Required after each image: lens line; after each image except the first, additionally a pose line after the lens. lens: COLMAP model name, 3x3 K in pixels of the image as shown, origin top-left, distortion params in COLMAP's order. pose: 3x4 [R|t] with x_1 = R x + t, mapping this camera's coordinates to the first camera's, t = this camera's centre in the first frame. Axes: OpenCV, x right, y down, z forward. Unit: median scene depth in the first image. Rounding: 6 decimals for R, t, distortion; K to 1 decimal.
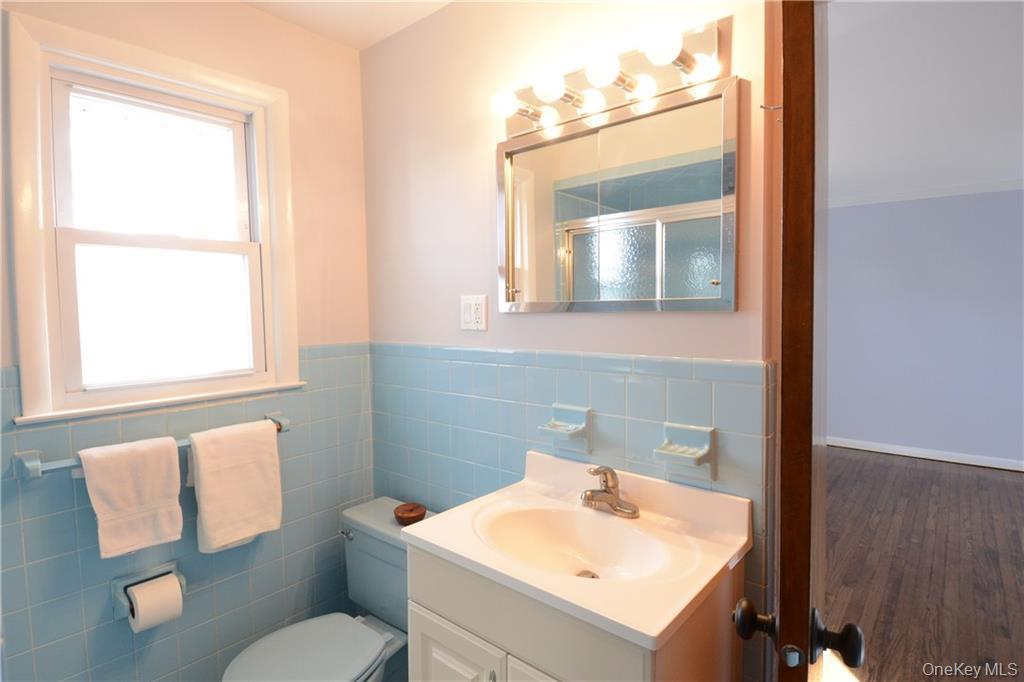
lens RADIAL K [[527.6, 0, 513.4], [0, 527.6, 333.8], [0, 0, 1]] dist [0.054799, -0.060213]
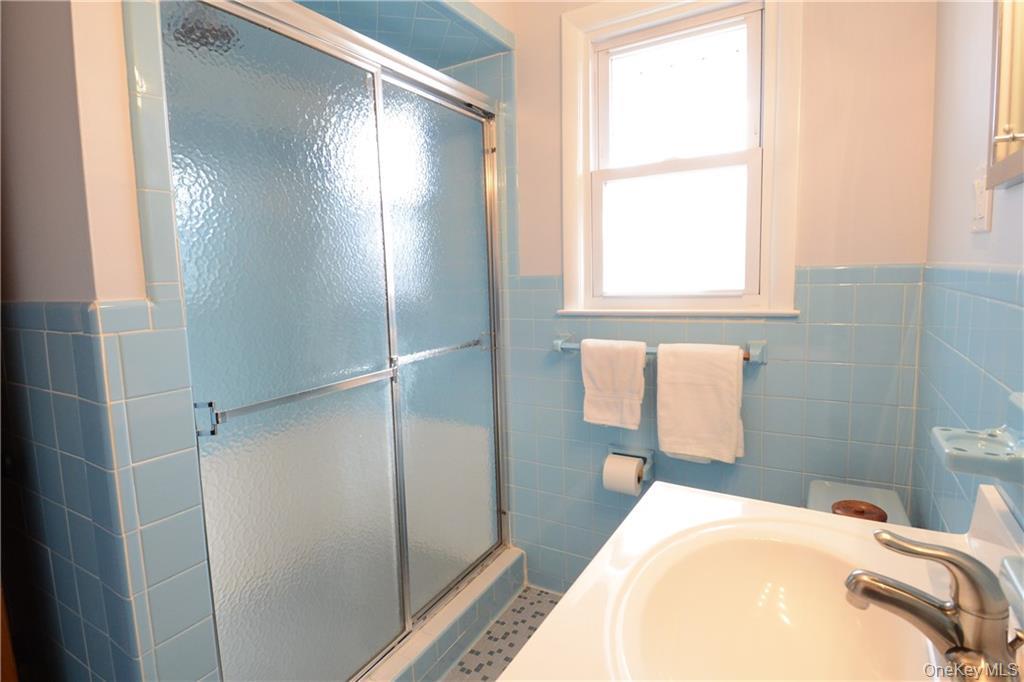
lens RADIAL K [[527.6, 0, 513.4], [0, 527.6, 333.8], [0, 0, 1]] dist [0.054799, -0.060213]
pose [[0.175464, 0.125620, -0.976439, 0.402209], [-0.012315, 0.992028, 0.125412, 0.033555], [0.984409, -0.009981, 0.175612, 0.503488]]
